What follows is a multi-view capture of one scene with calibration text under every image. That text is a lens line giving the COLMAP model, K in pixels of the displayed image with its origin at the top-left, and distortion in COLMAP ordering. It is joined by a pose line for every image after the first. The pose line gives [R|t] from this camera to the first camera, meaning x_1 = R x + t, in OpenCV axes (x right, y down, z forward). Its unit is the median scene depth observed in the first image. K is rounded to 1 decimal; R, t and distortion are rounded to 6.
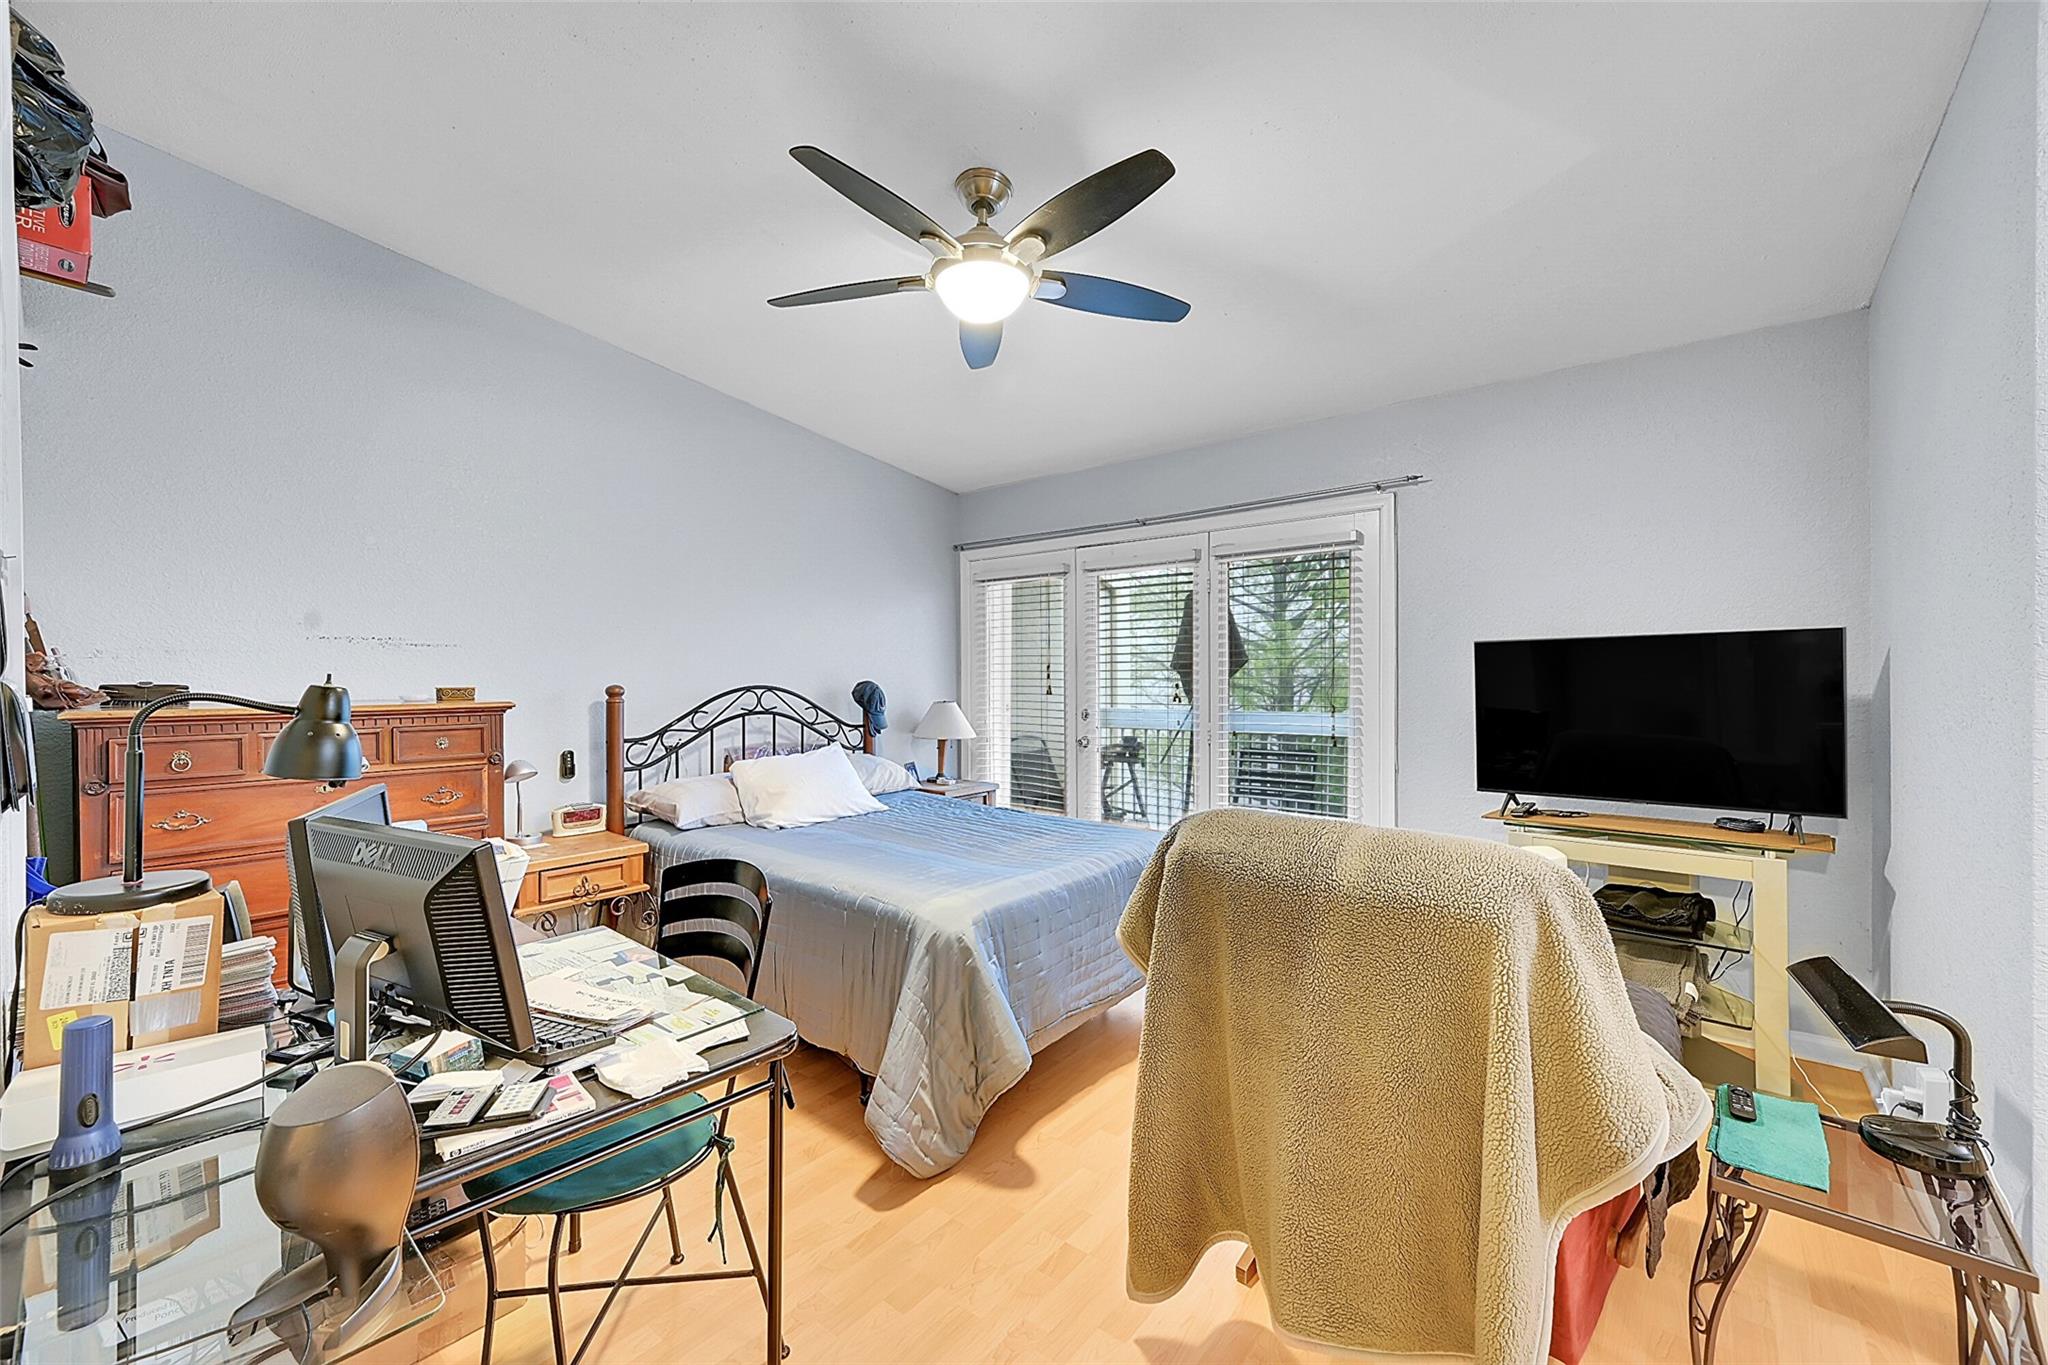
lens RADIAL K [[831.5, 0, 1013.4], [0, 831.5, 676.6], [0, 0, 1]] dist [-0.001389, -0.000250]
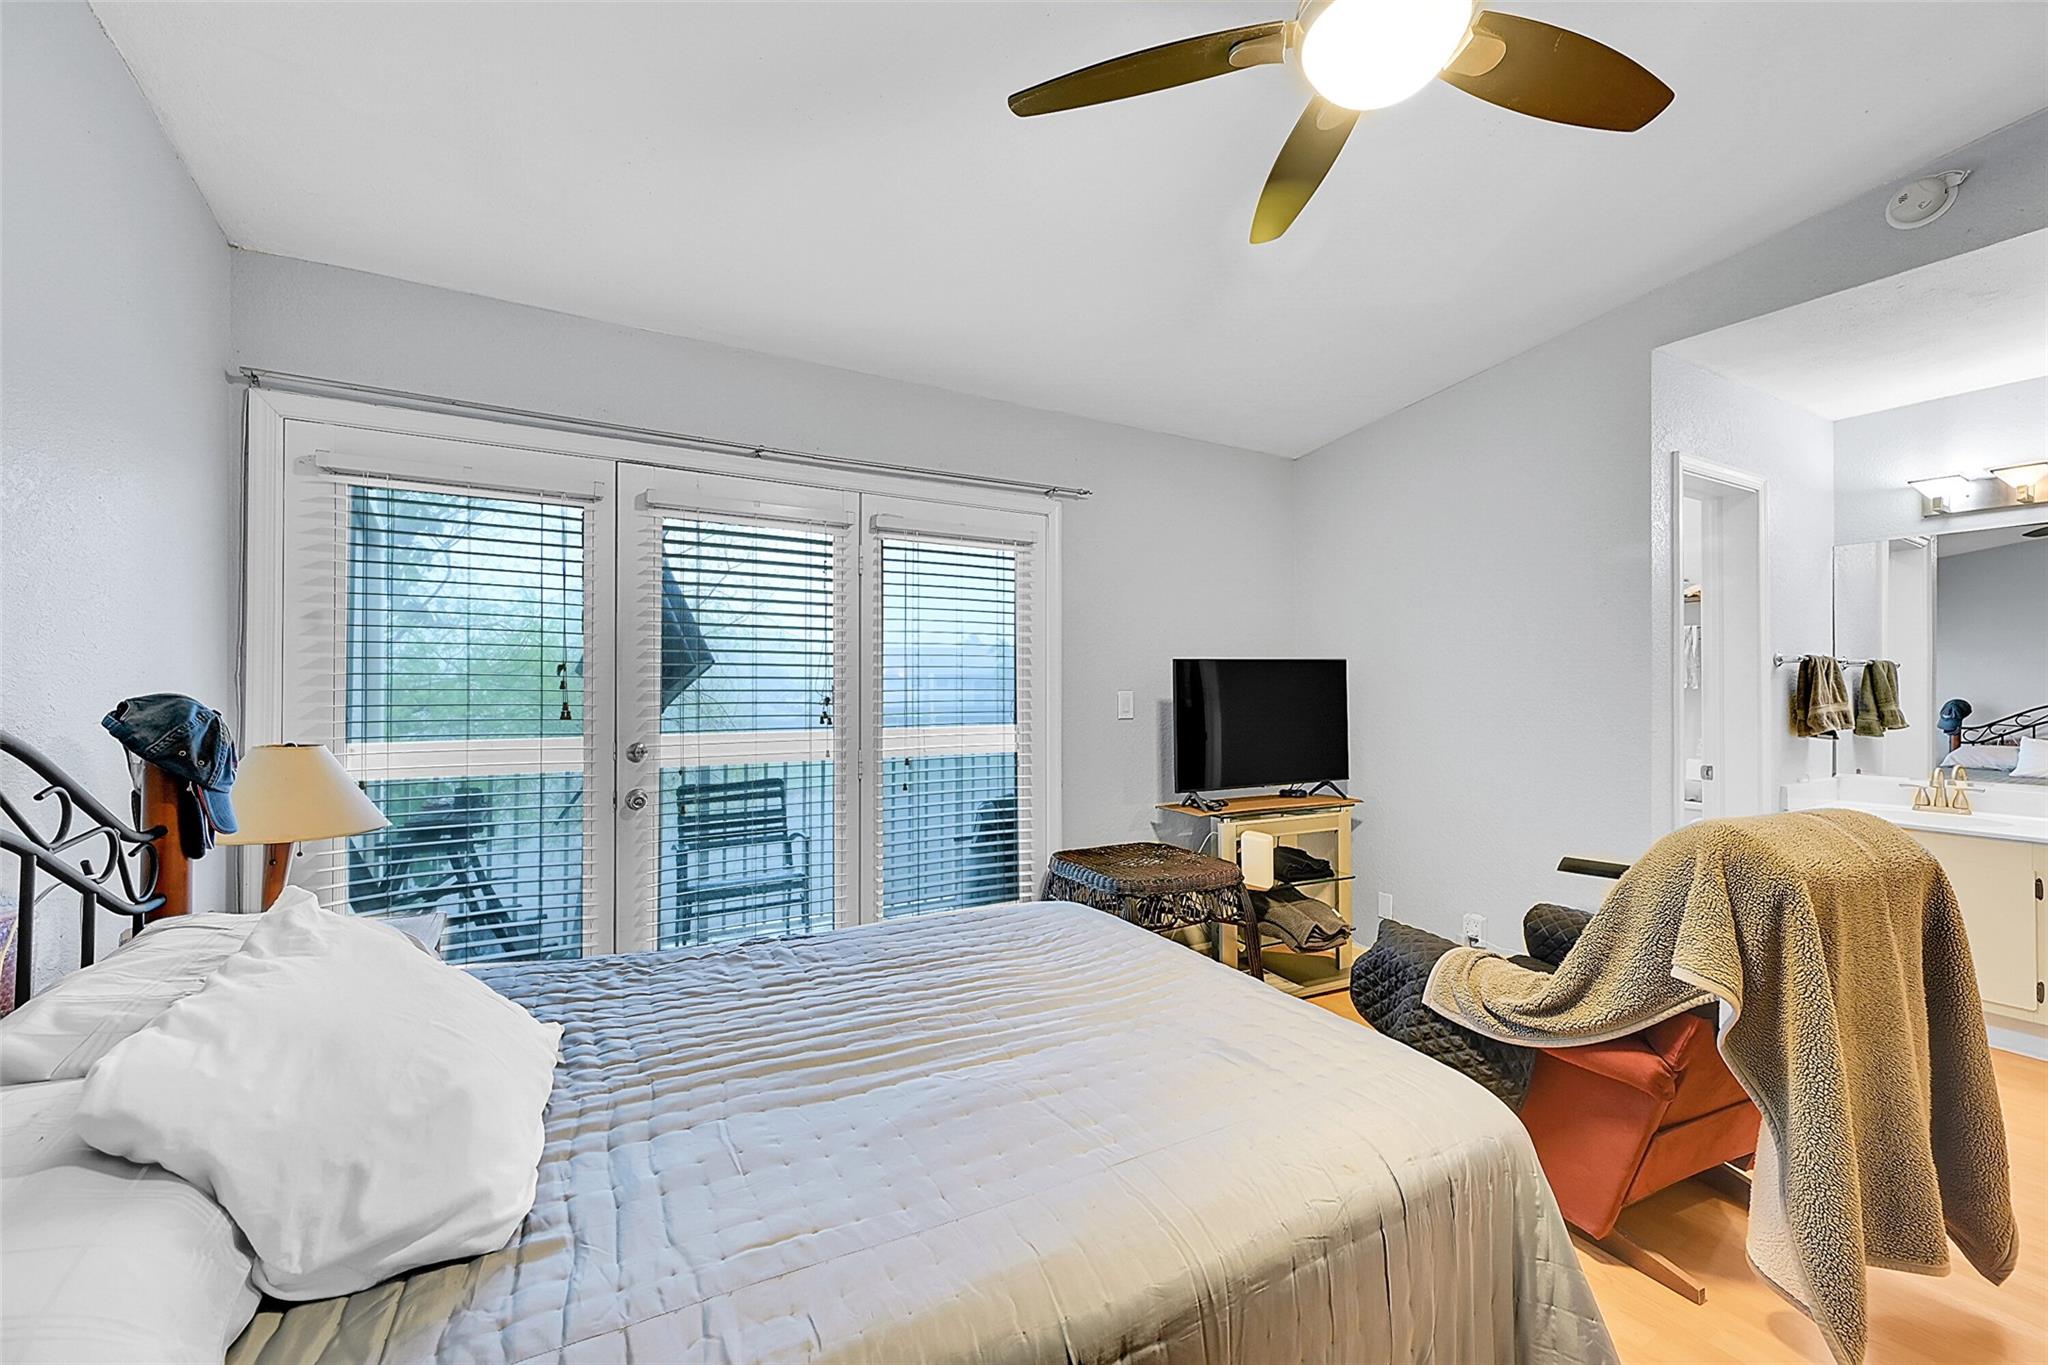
lens RADIAL K [[831.5, 0, 1013.4], [0, 831.5, 676.6], [0, 0, 1]] dist [-0.001389, -0.000250]
pose [[0.328696, 0.016254, 0.944296, -0.484047], [-0.003355, 0.999866, -0.016043, 0.000764], [-0.944430, 0.002105, 0.328706, 0.730805]]
